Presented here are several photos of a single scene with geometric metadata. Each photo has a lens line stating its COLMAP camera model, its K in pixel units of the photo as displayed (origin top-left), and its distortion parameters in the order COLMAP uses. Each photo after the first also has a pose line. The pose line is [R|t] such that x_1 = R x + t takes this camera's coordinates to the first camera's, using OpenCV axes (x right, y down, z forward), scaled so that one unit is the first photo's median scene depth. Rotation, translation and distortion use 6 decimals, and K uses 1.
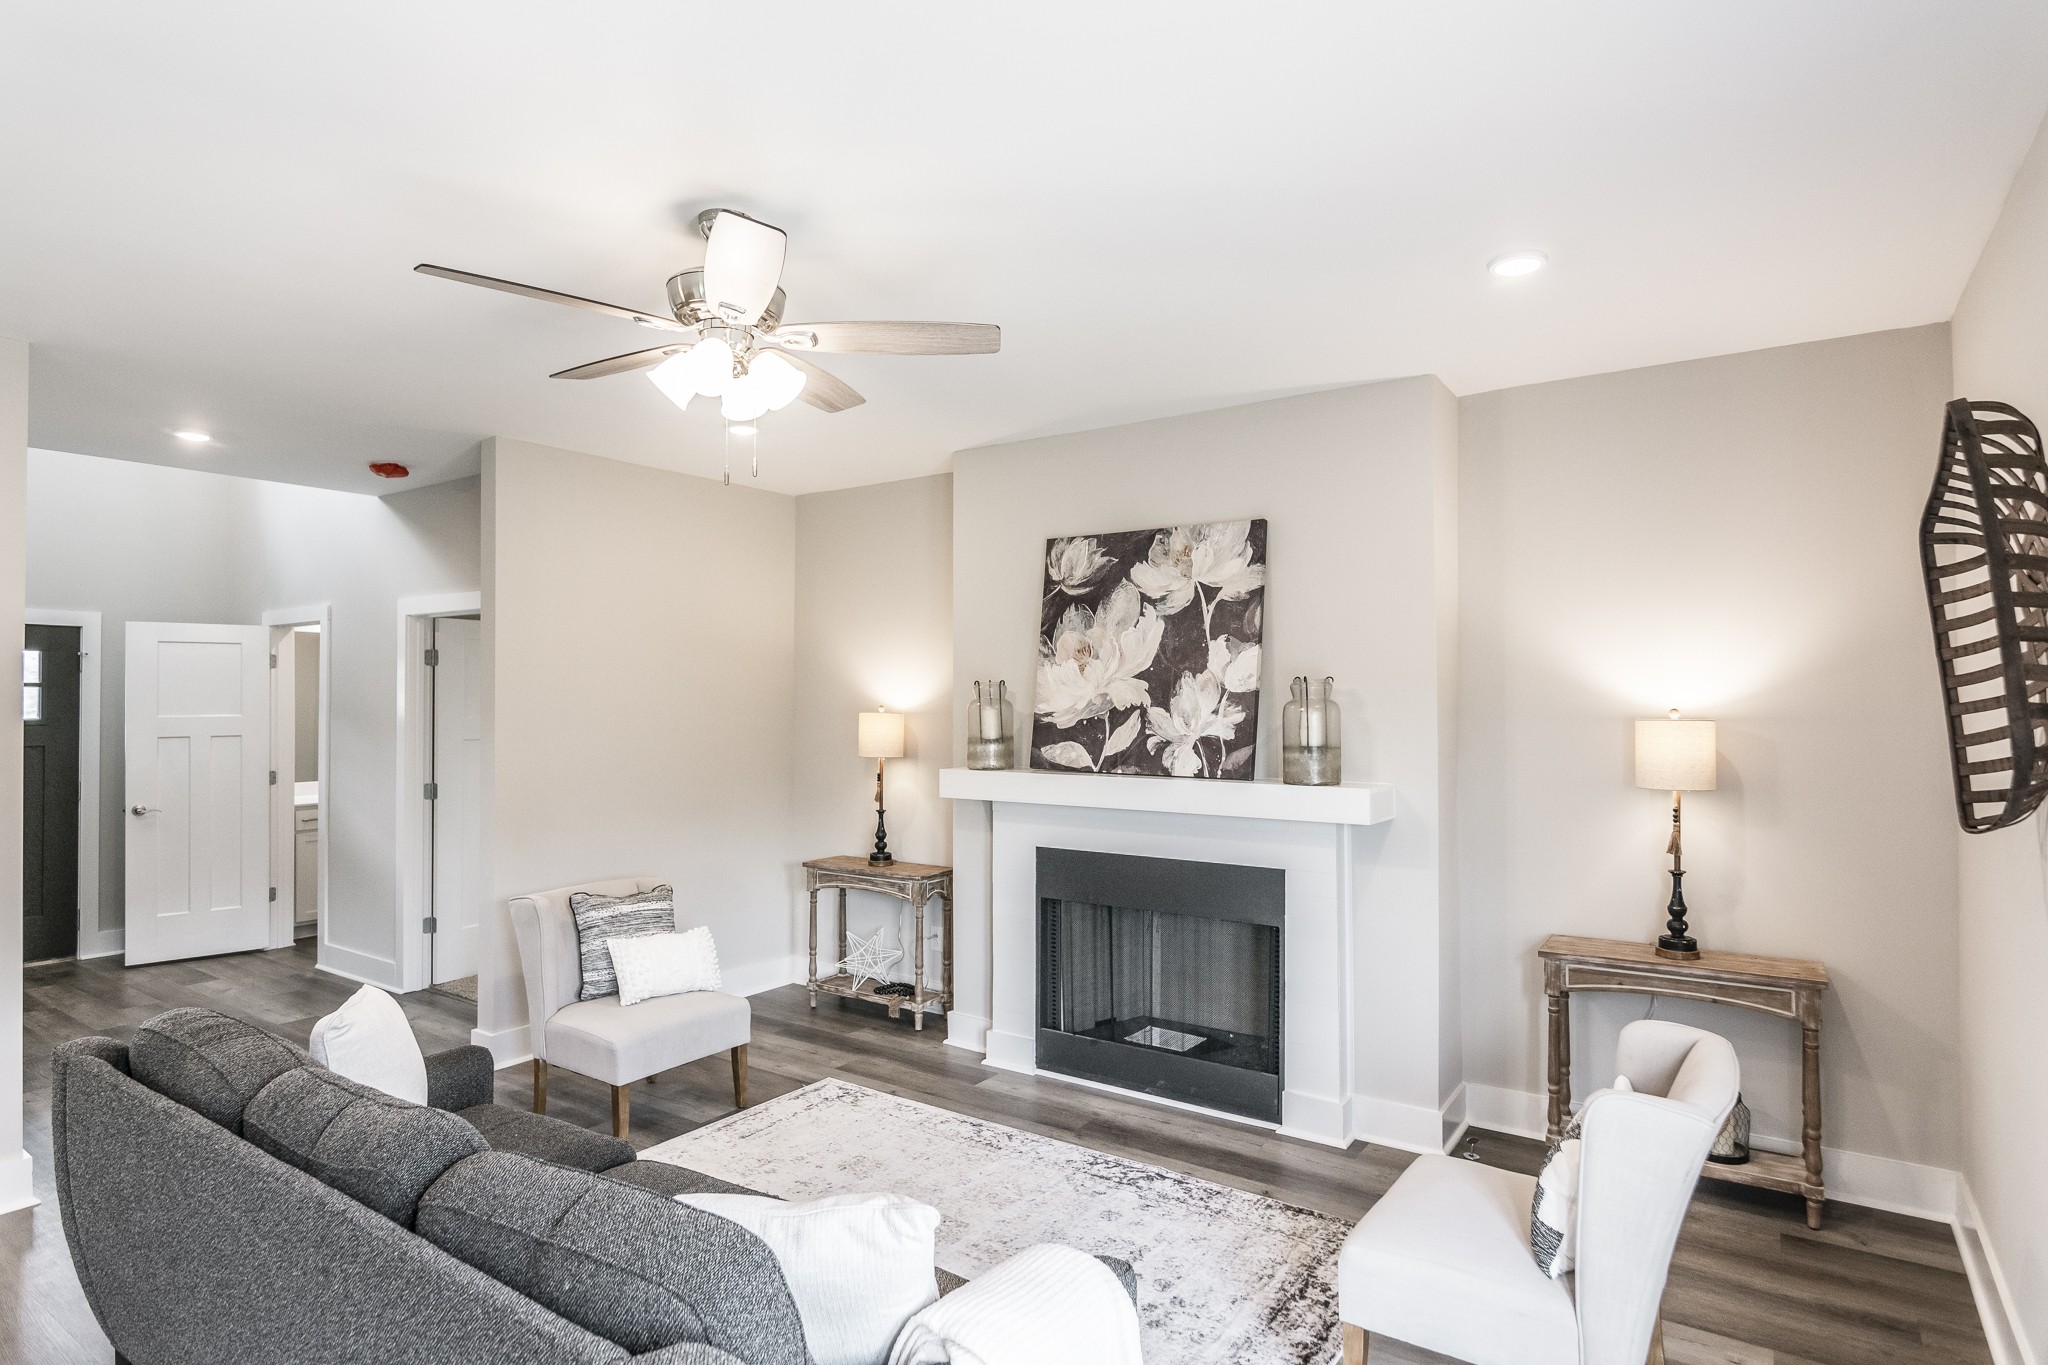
lens RADIAL K [[1088.2, 0, 1035.9], [0, 1088.2, 700.2], [0, 0, 1]] dist [-0.000139, 0.000412]
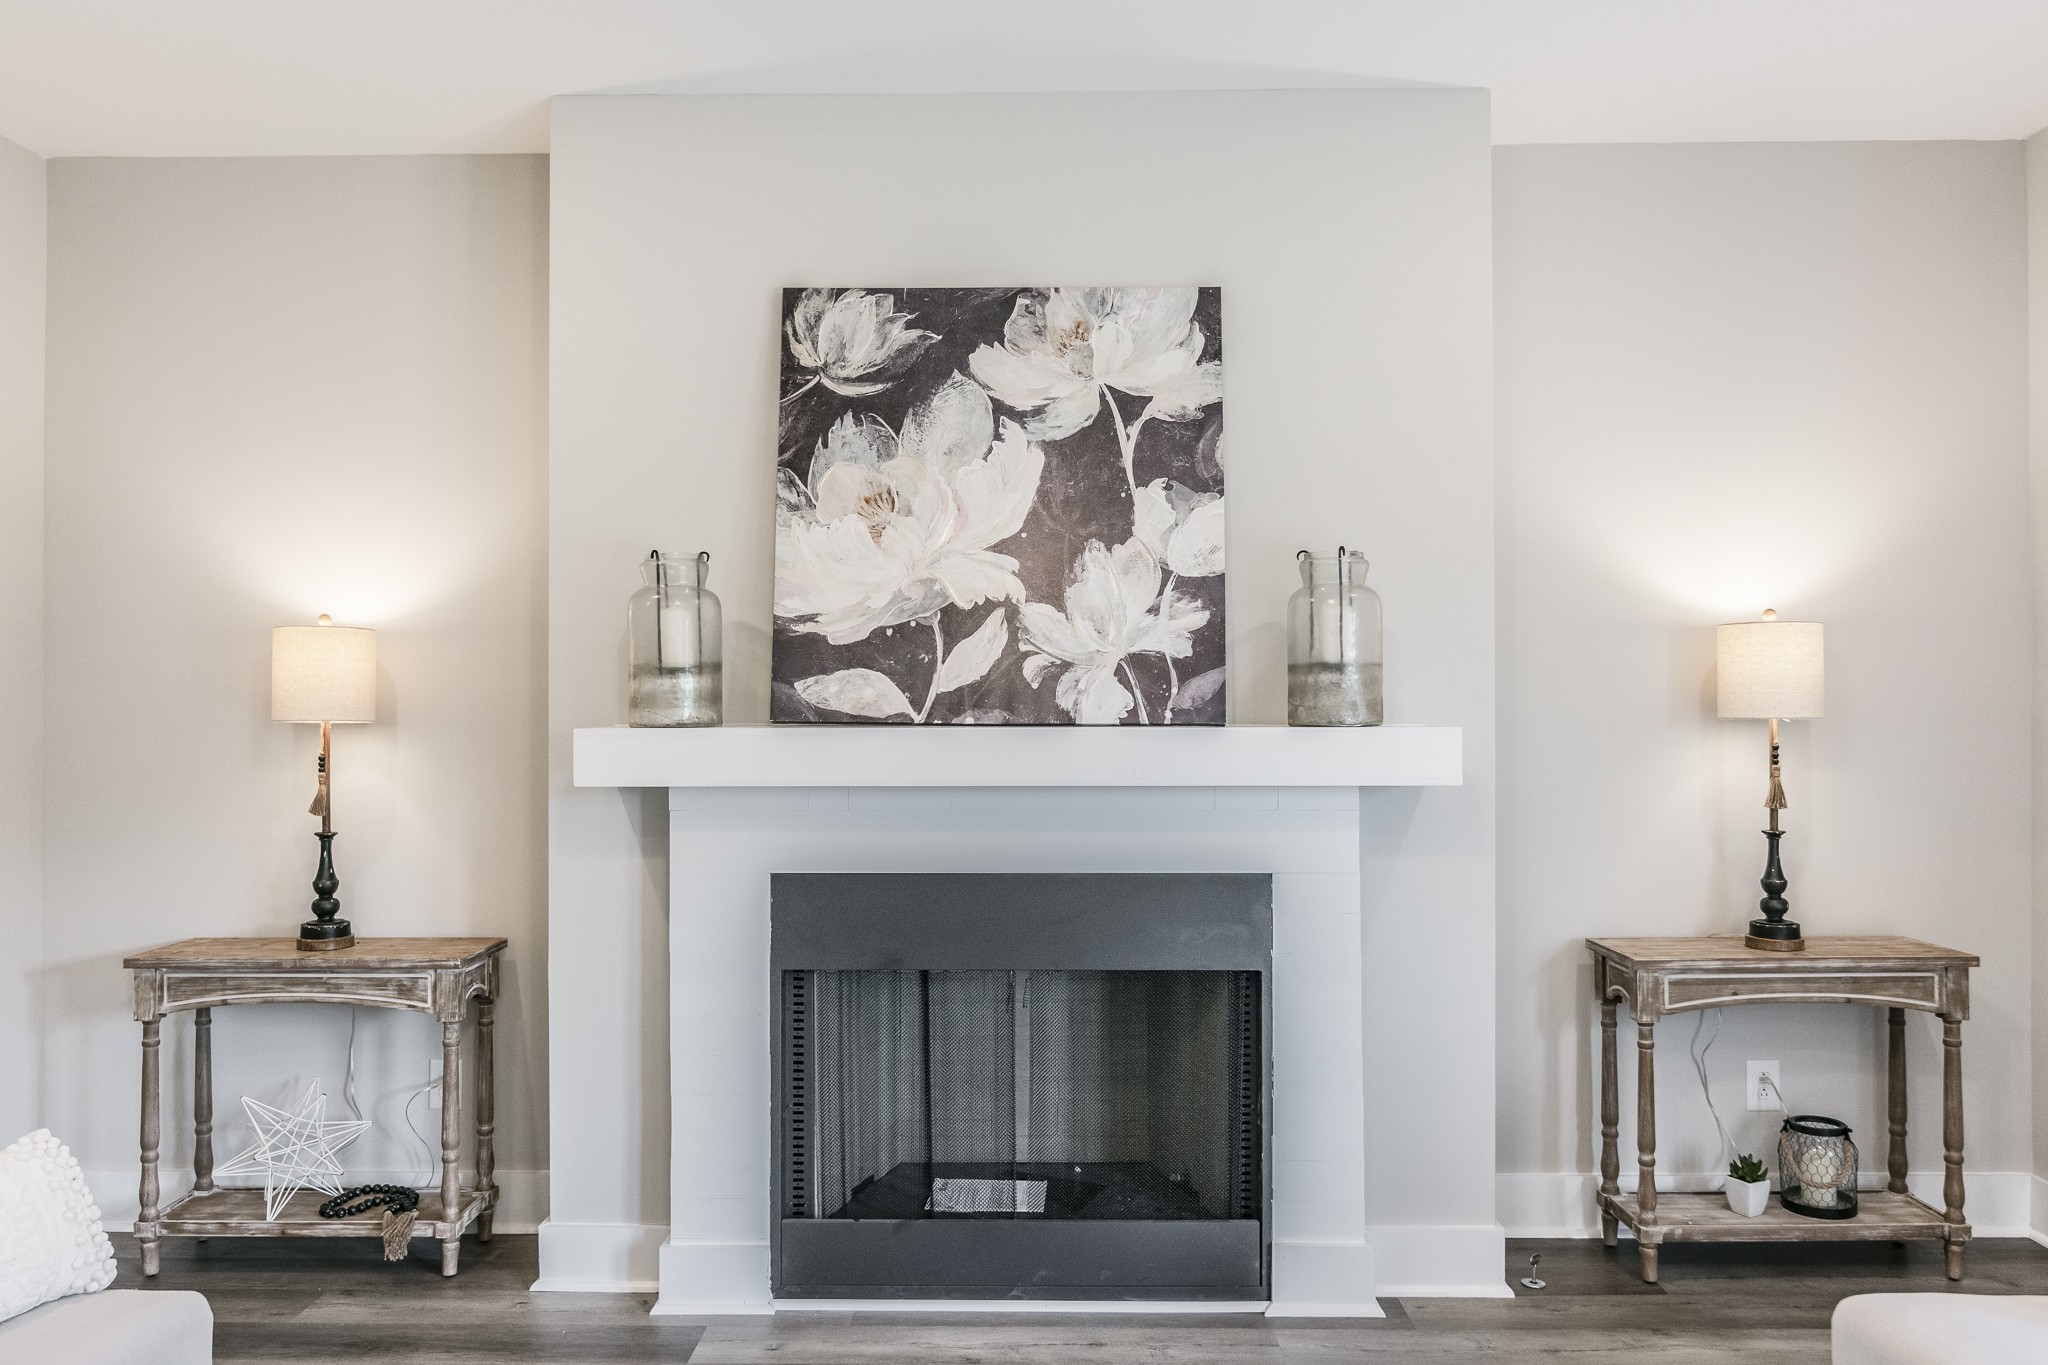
lens RADIAL K [[1448.5, 0, 1035.1], [0, 1448.5, 699.3], [0, 0, 1]] dist [0.004575, -0.003882]
pose [[0.835069, -0.002634, 0.550139, -0.293033], [0.002620, 0.999996, 0.000811, 0.054046], [-0.550139, 0.000764, 0.835073, 0.373415]]
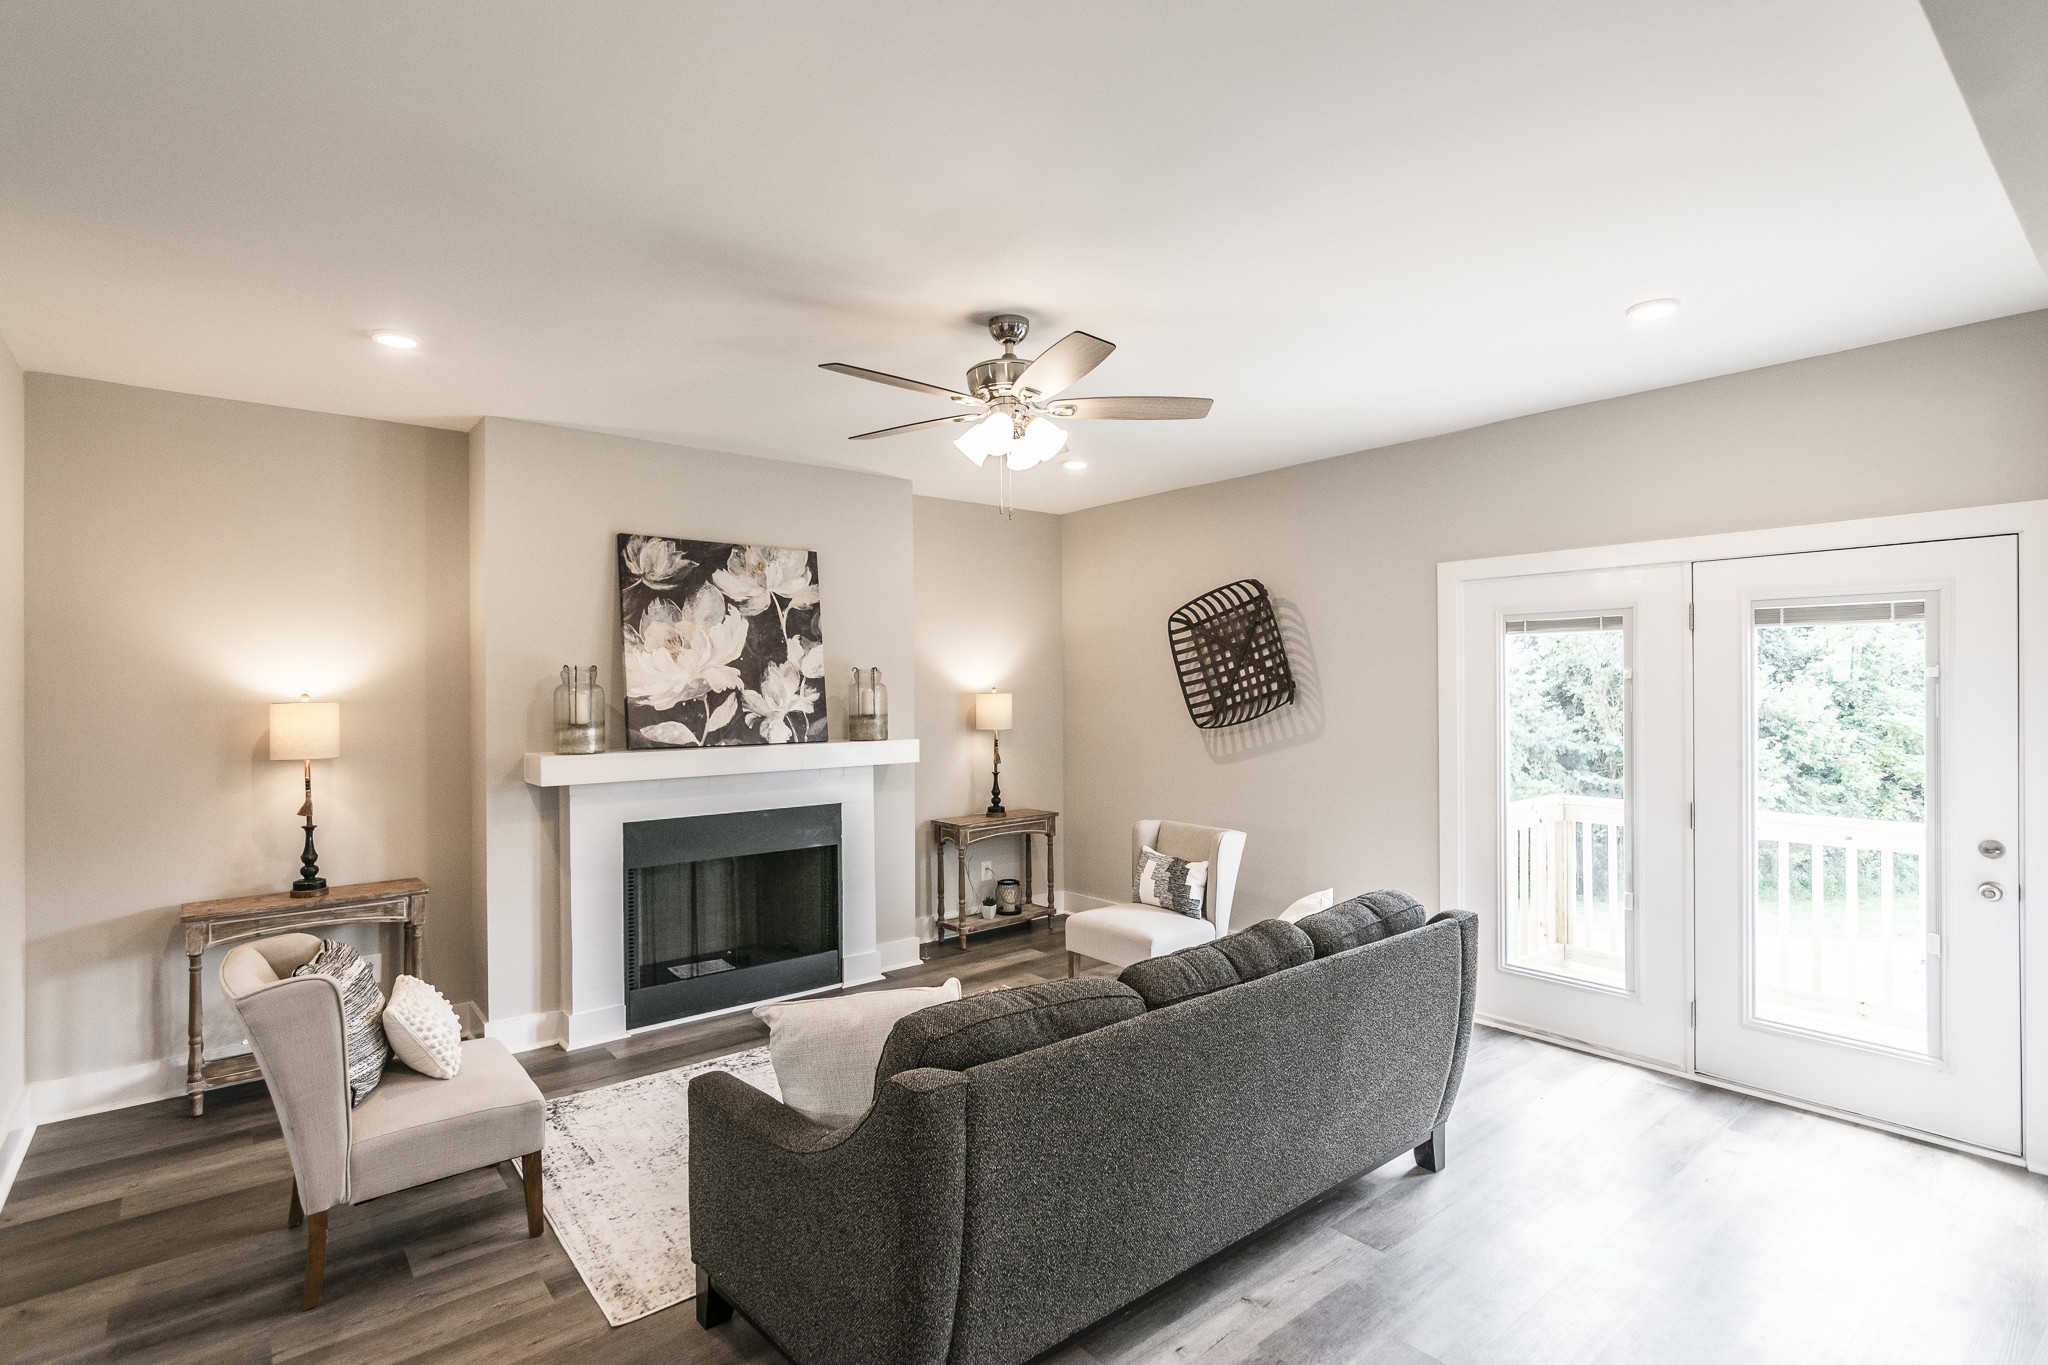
lens RADIAL K [[984.5, 0, 1027.4], [0, 984.5, 700.0], [0, 0, 1]] dist [-0.002908, 0.002289]
pose [[0.277949, -0.019233, 0.960403, -0.859959], [0.005002, 0.999815, 0.018575, -0.001483], [-0.960583, -0.000359, 0.277994, 0.377361]]
